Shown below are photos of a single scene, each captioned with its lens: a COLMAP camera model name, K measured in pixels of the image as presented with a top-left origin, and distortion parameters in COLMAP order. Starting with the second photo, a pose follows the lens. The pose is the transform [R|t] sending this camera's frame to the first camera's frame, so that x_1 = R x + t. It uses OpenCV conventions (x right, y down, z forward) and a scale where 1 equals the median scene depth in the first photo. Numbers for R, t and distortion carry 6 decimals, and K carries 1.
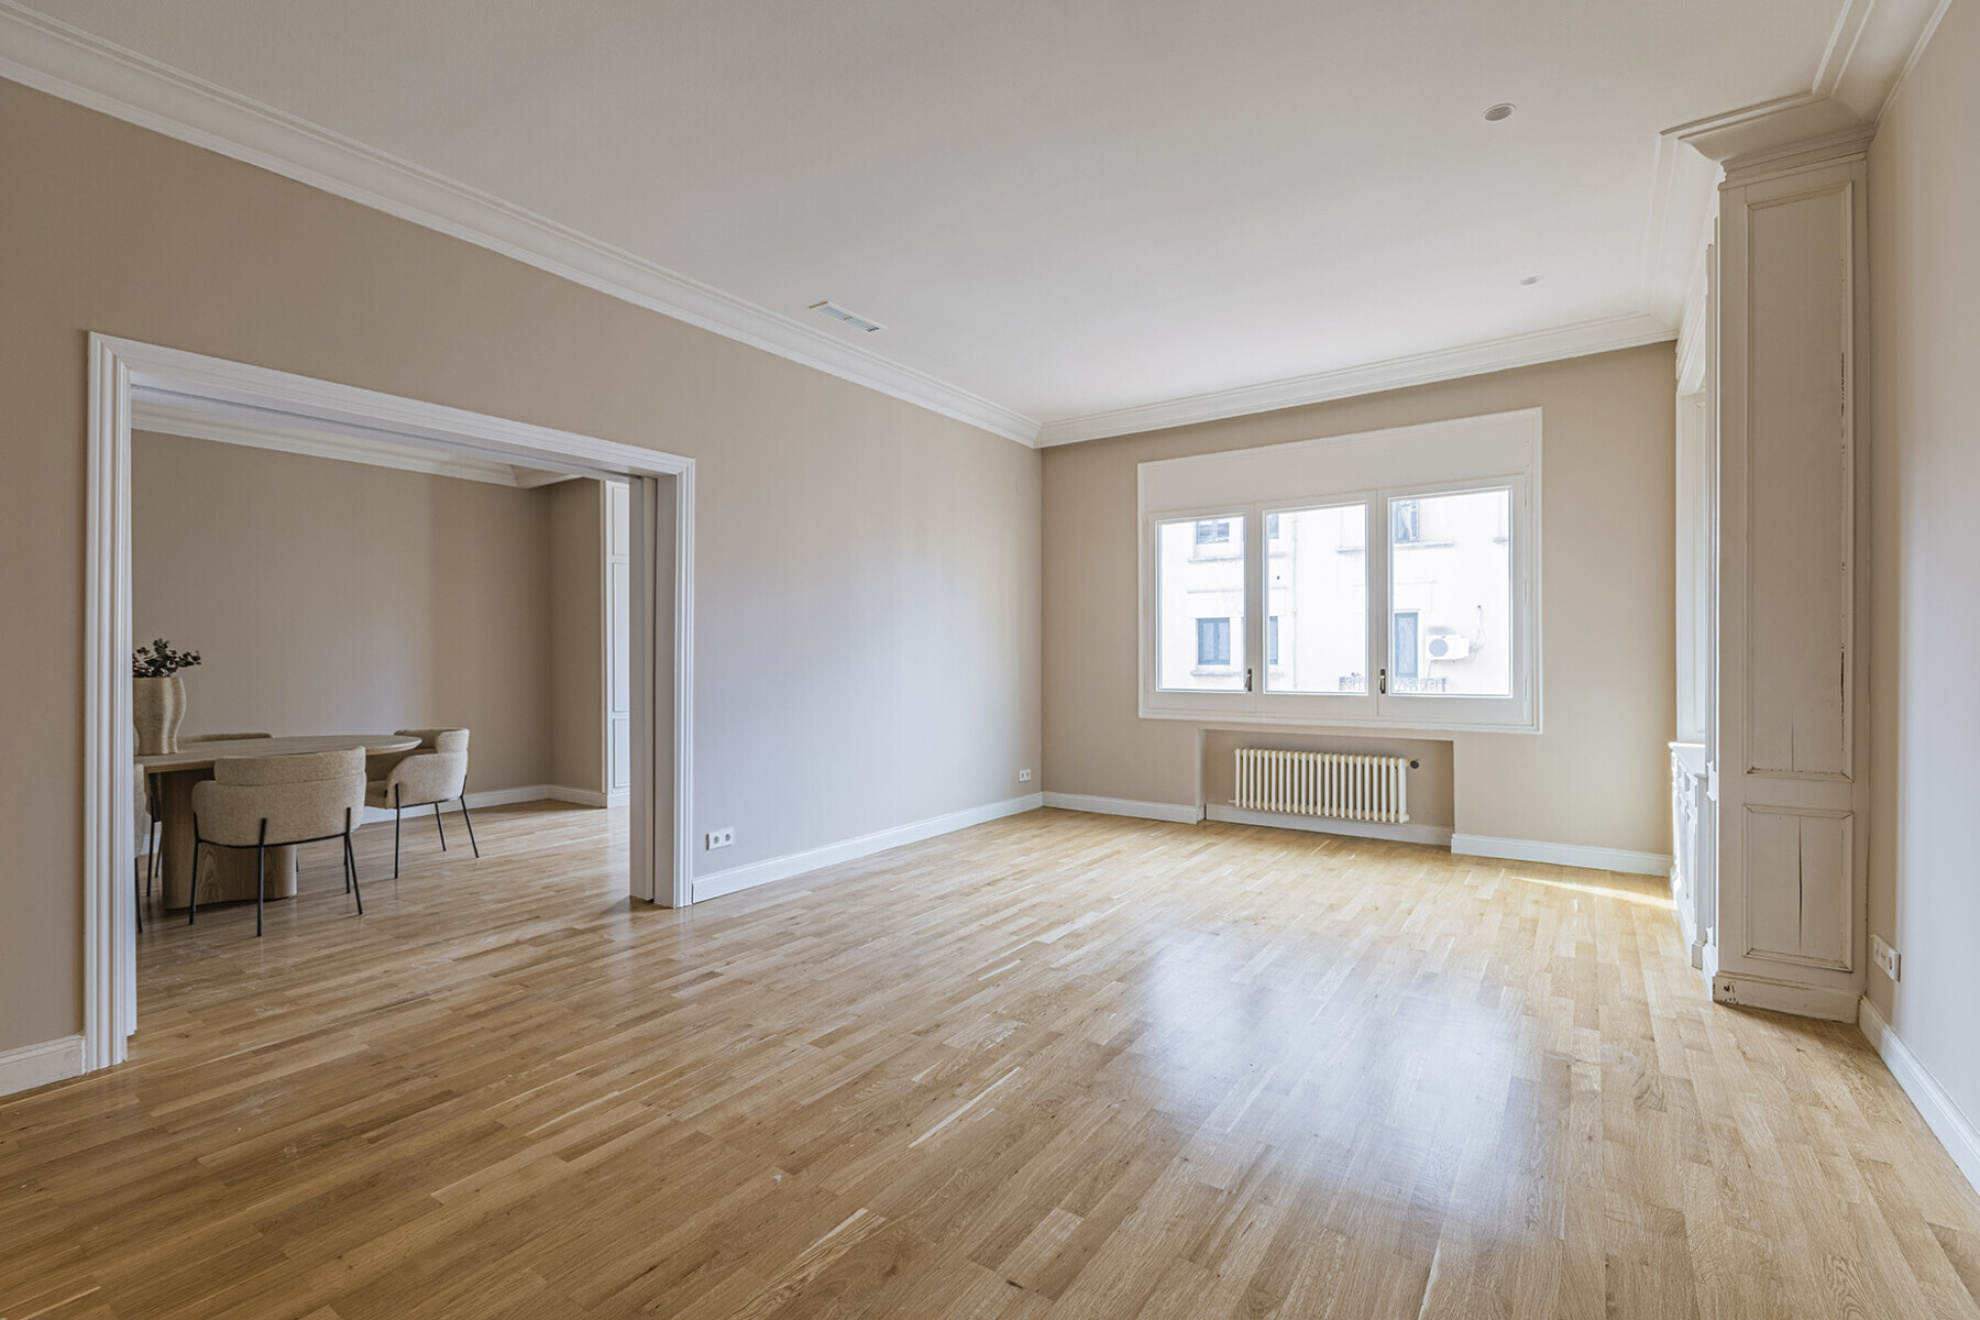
lens RADIAL K [[871.5, 0, 990.7], [0, 871.5, 660.5], [0, 0, 1]] dist [0.006612, -0.004175]
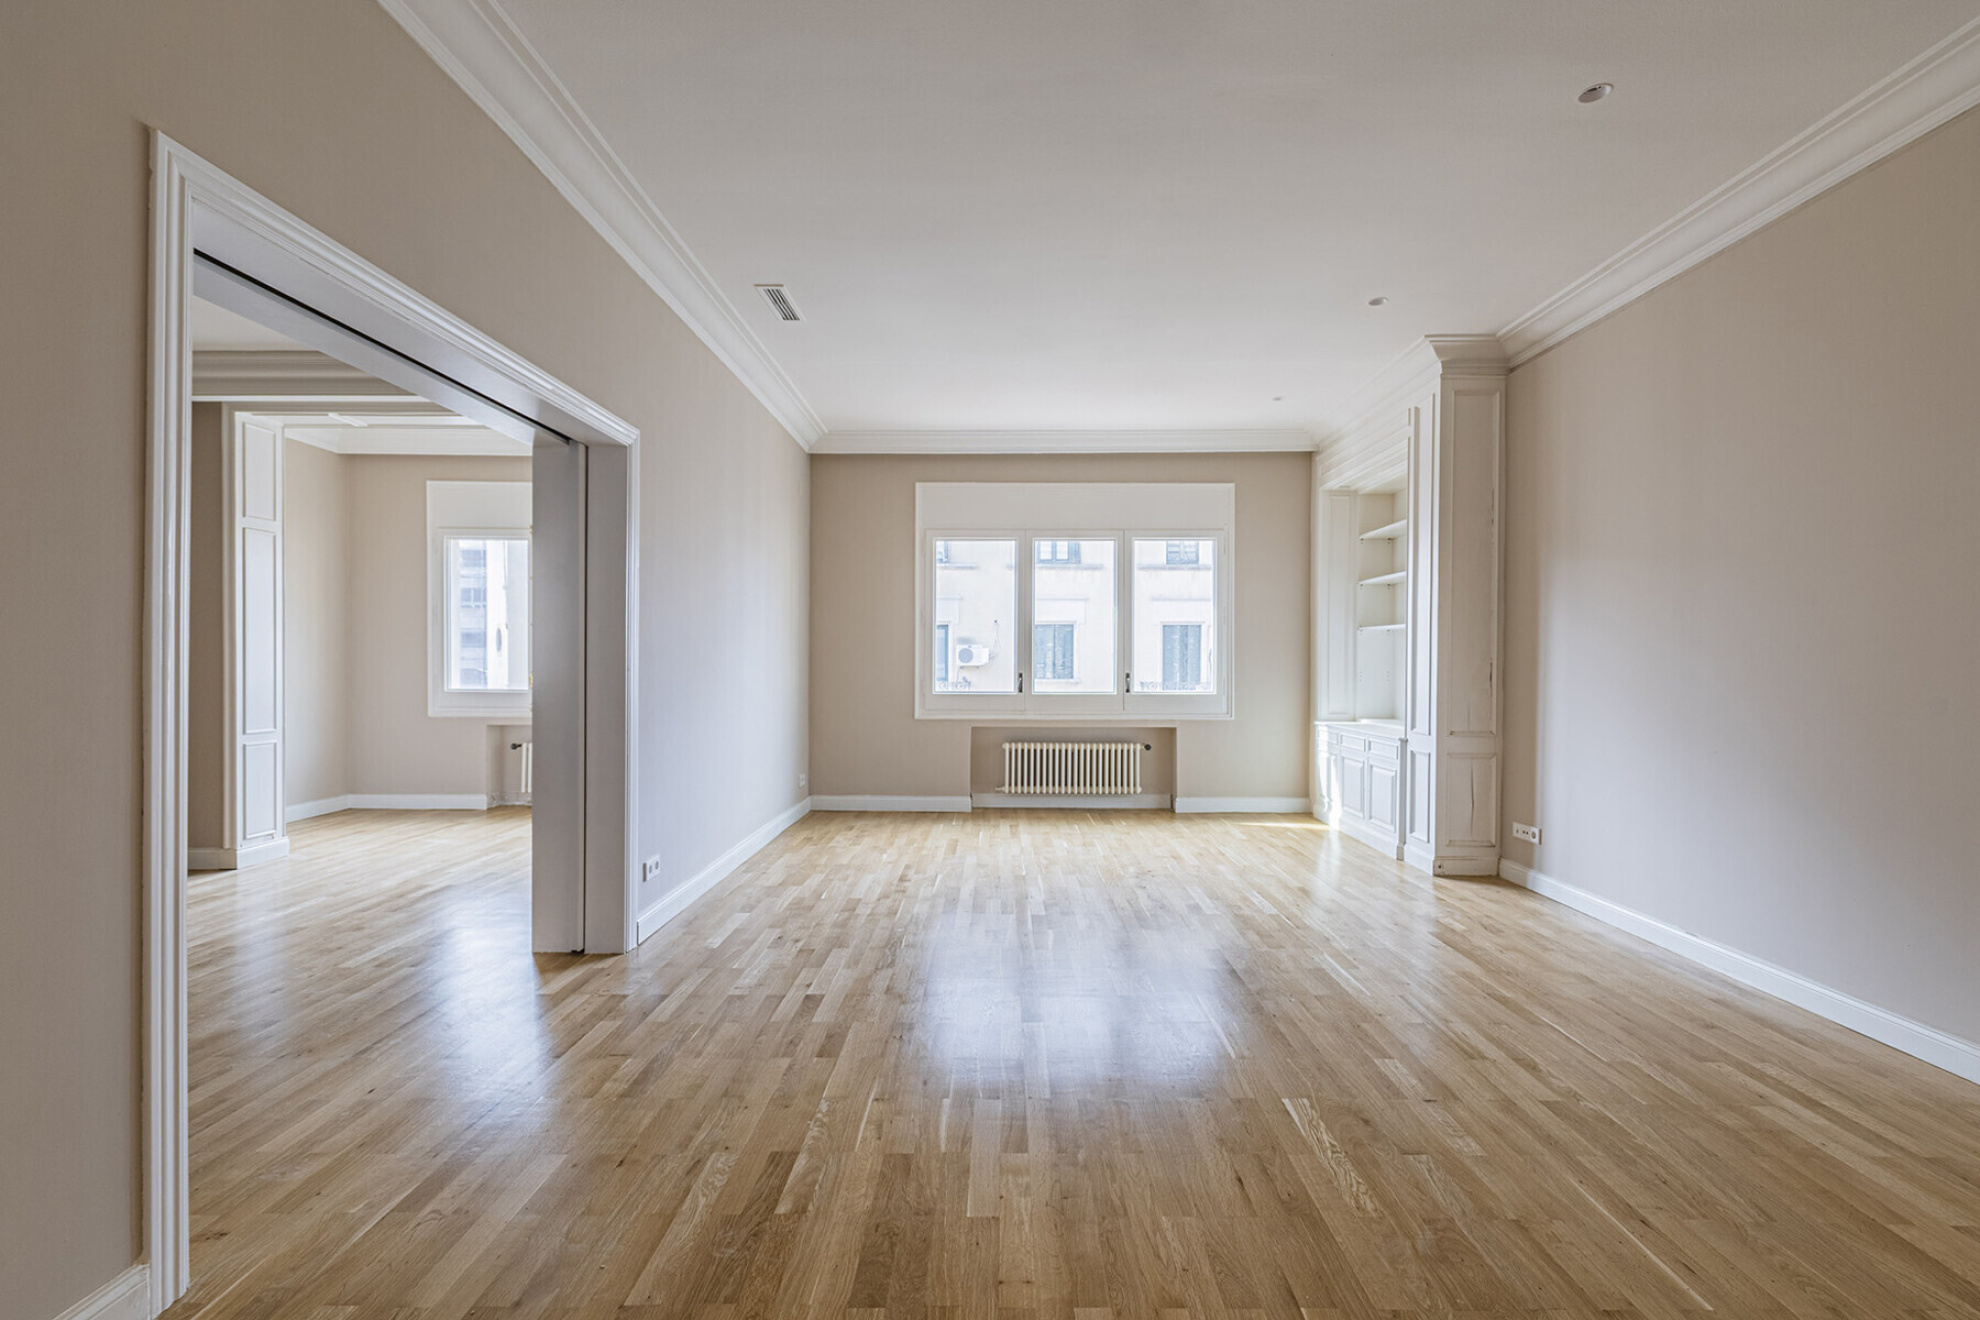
lens RADIAL K [[871.5, 0, 1001.8], [0, 871.5, 666.5], [0, 0, 1]] dist [0.006612, -0.004175]
pose [[0.822340, 0.003014, 0.568988, -0.547360], [-0.003127, 0.999995, -0.000778, 0.002801], [-0.568988, -0.001139, 0.822345, 0.088928]]
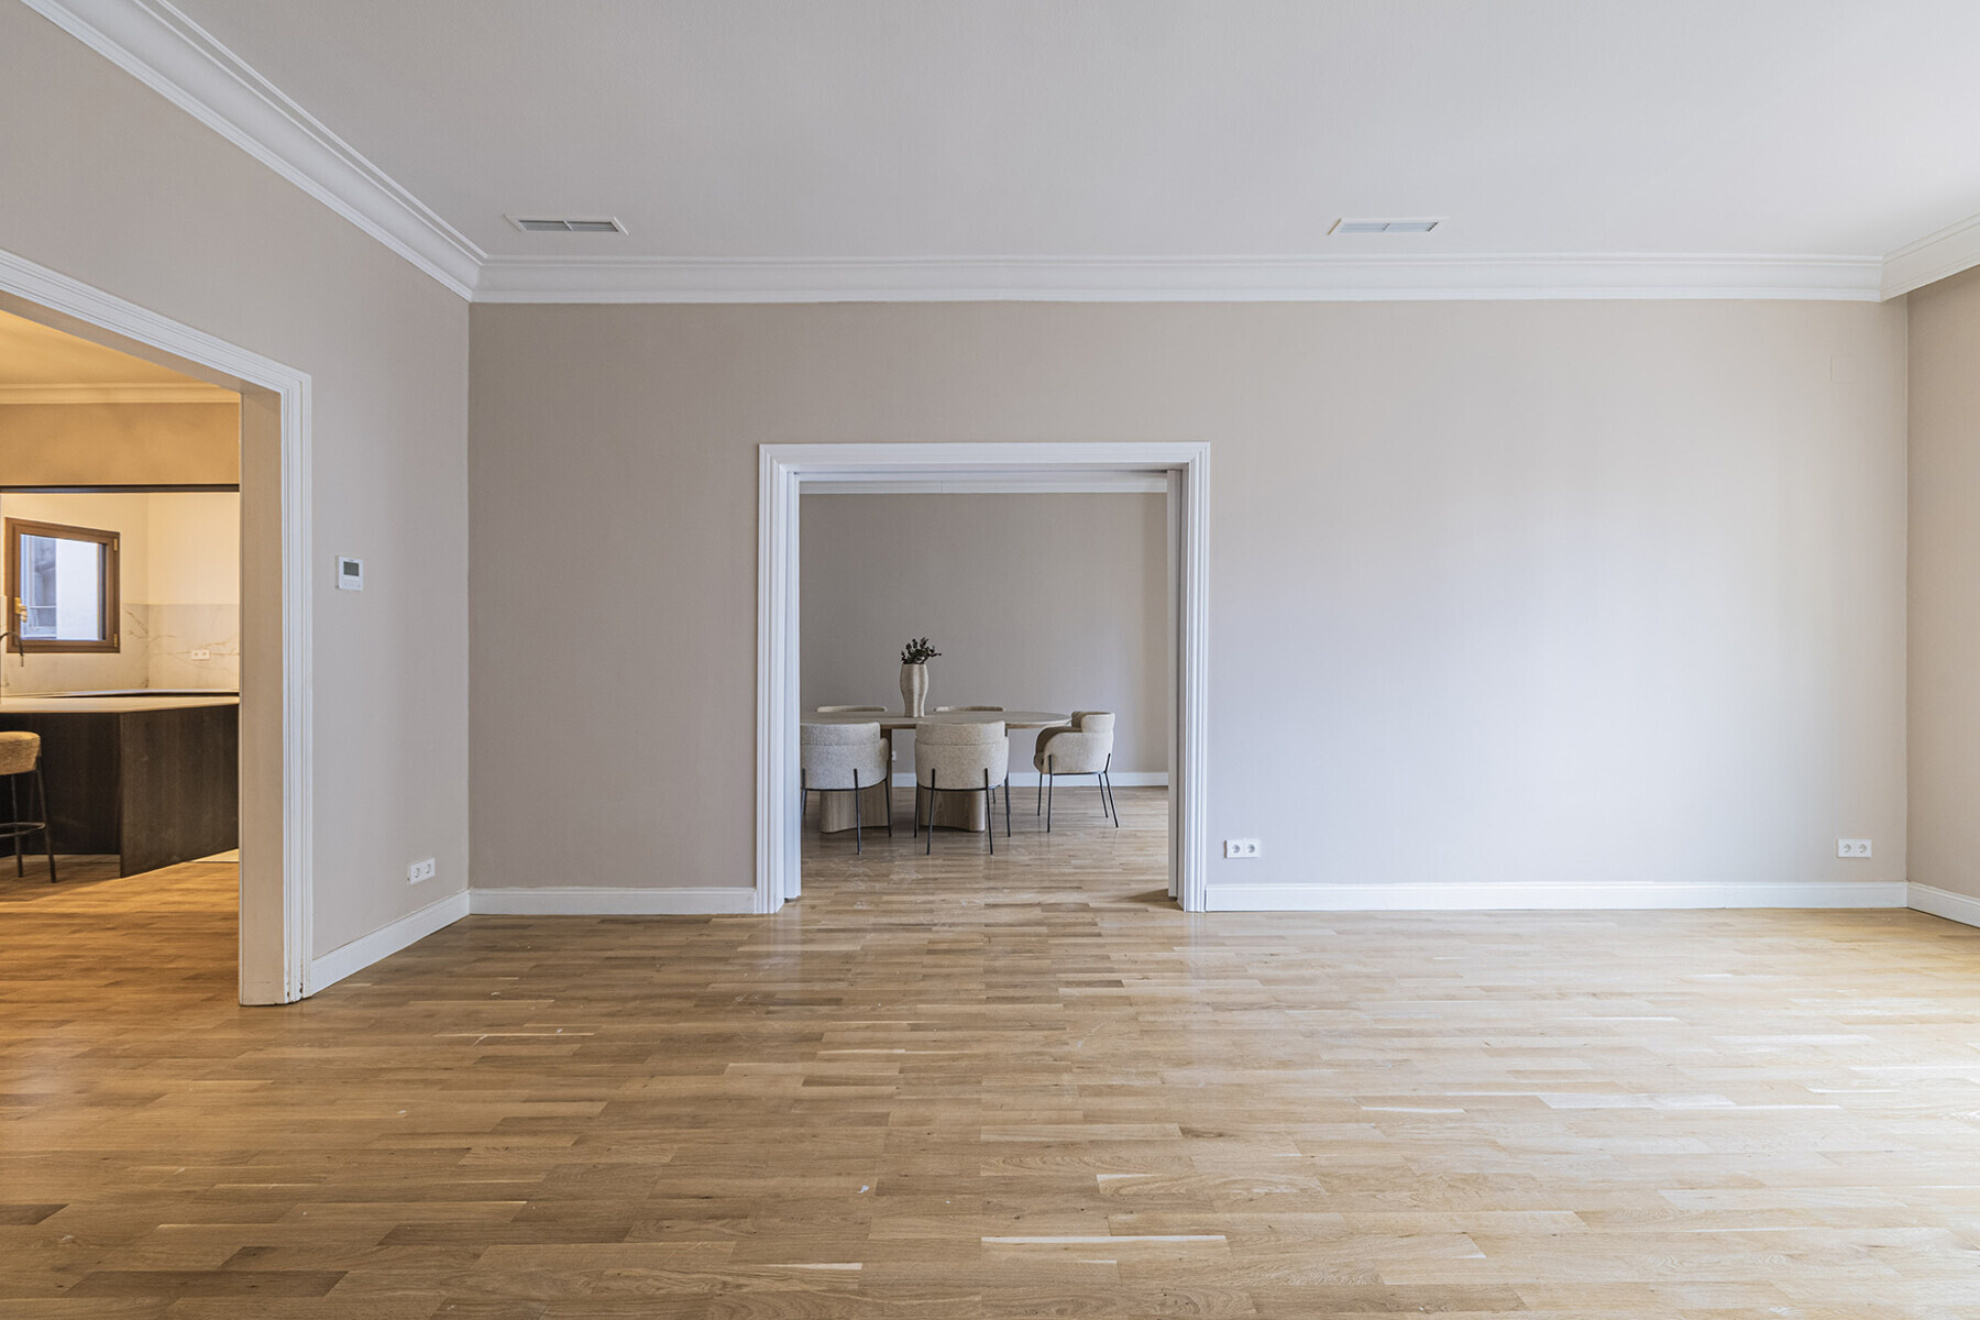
lens RADIAL K [[871.5, 0, 990.3], [0, 871.5, 648.5], [0, 0, 1]] dist [0.006612, -0.004175]
pose [[0.574901, 0.000160, -0.818223, 0.305578], [-0.004495, 0.999986, -0.002963, -0.002787], [0.818210, 0.005382, 0.574894, 0.267650]]
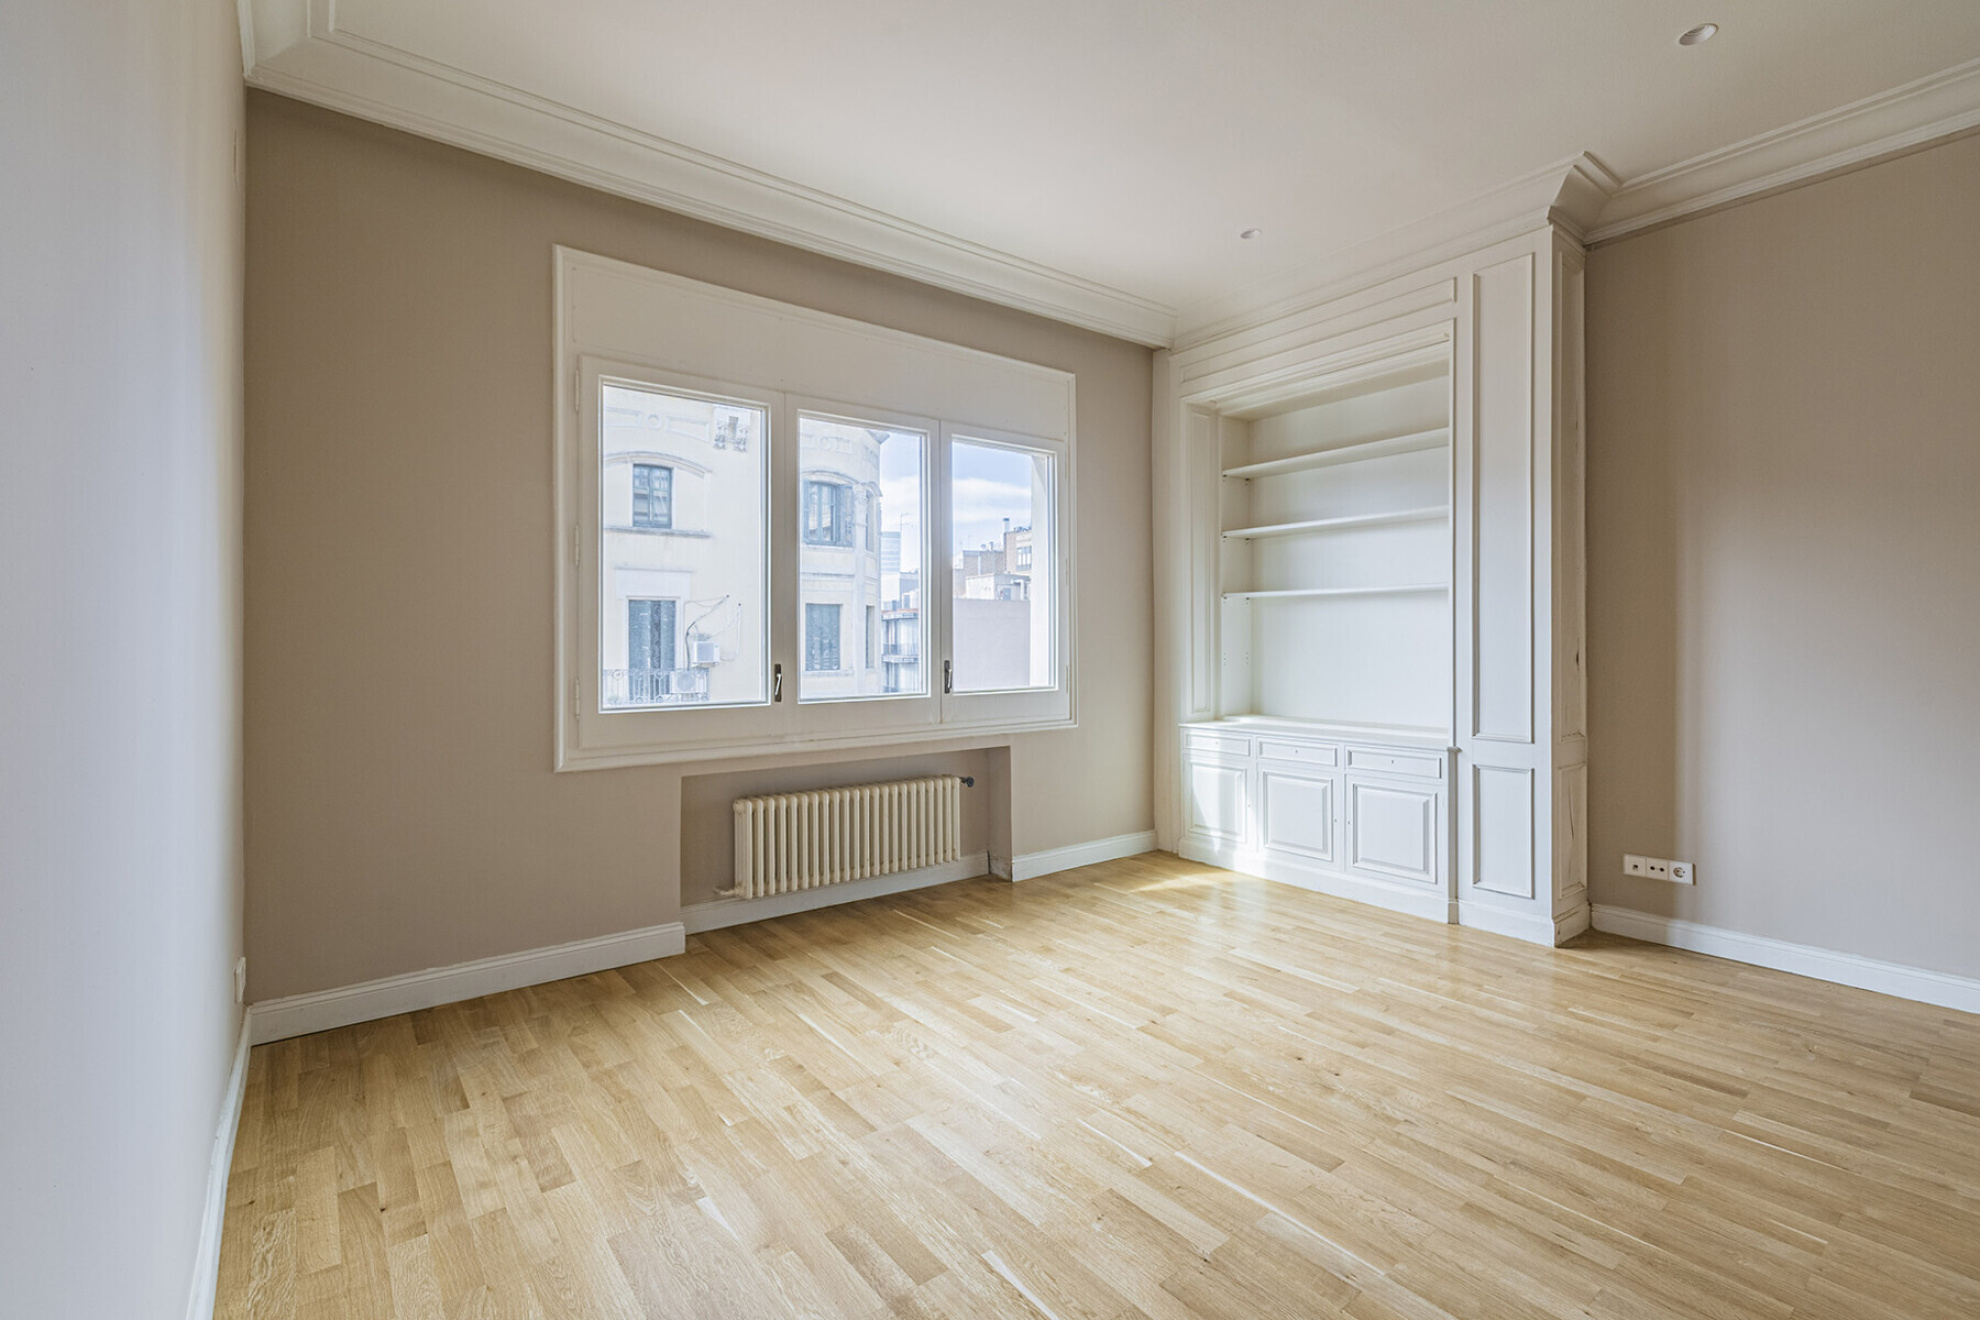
lens RADIAL K [[871.5, 0, 977.8], [0, 871.5, 645.2], [0, 0, 1]] dist [0.006612, -0.004175]
pose [[0.307548, 0.000818, 0.951532, -0.336692], [0.008640, 0.999956, -0.003652, -0.000458], [-0.951493, 0.009345, 0.307528, 0.978120]]
